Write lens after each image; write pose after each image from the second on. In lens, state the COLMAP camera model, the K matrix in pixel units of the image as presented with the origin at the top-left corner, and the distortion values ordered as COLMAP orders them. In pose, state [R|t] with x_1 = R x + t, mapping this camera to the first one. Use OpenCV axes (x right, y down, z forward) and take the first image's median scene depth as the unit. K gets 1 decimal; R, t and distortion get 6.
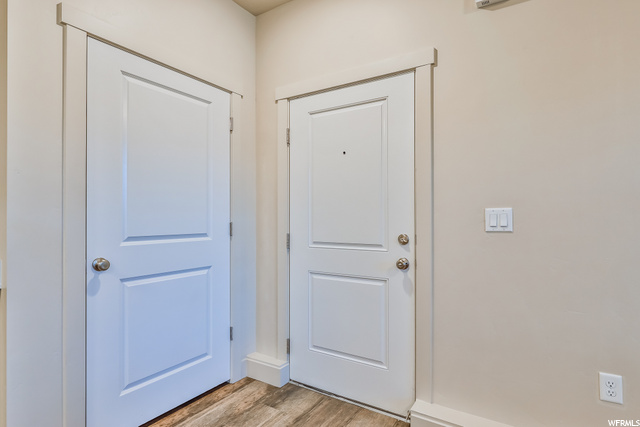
lens RADIAL K [[344.6, 0, 316.6], [0, 344.6, 213.8], [0, 0, 1]] dist [-0.001617, 0.000937]
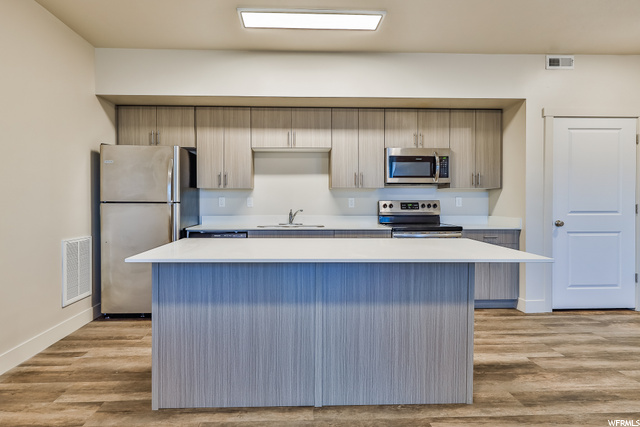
lens RADIAL K [[340.3, 0, 307.2], [0, 340.3, 205.7], [0, 0, 1]] dist [-0.000541, 0.000081]
pose [[0.569964, 0.010014, -0.821609, 0.182923], [0.009920, 0.999769, 0.019067, -0.015593], [0.821610, -0.019018, 0.569733, -1.237136]]
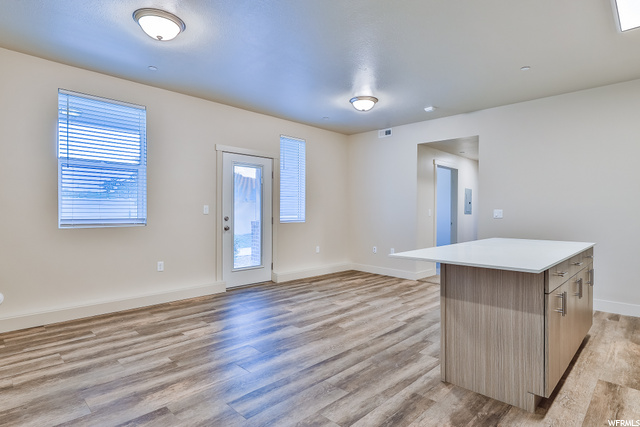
lens RADIAL K [[346.6, 0, 320.0], [0, 346.6, 213.5], [0, 0, 1]] dist [-0.001343, -0.000395]
pose [[-0.979818, -0.010145, 0.199633, -0.160231], [-0.011586, 0.999915, -0.006051, 0.010173], [-0.199554, -0.008242, -0.979852, 0.914301]]
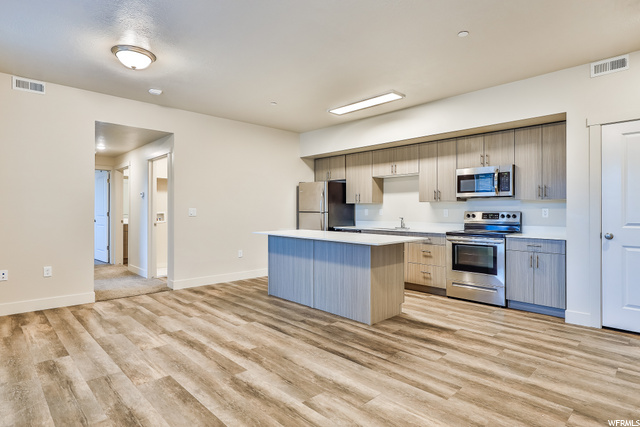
lens RADIAL K [[342.9, 0, 332.3], [0, 342.9, 211.2], [0, 0, 1]] dist [-0.001428, -0.000141]
pose [[-0.204565, -0.000029, -0.978853, 1.393270], [0.009630, 0.999952, -0.002042, -0.008380], [0.978806, -0.009844, -0.204555, -0.152430]]
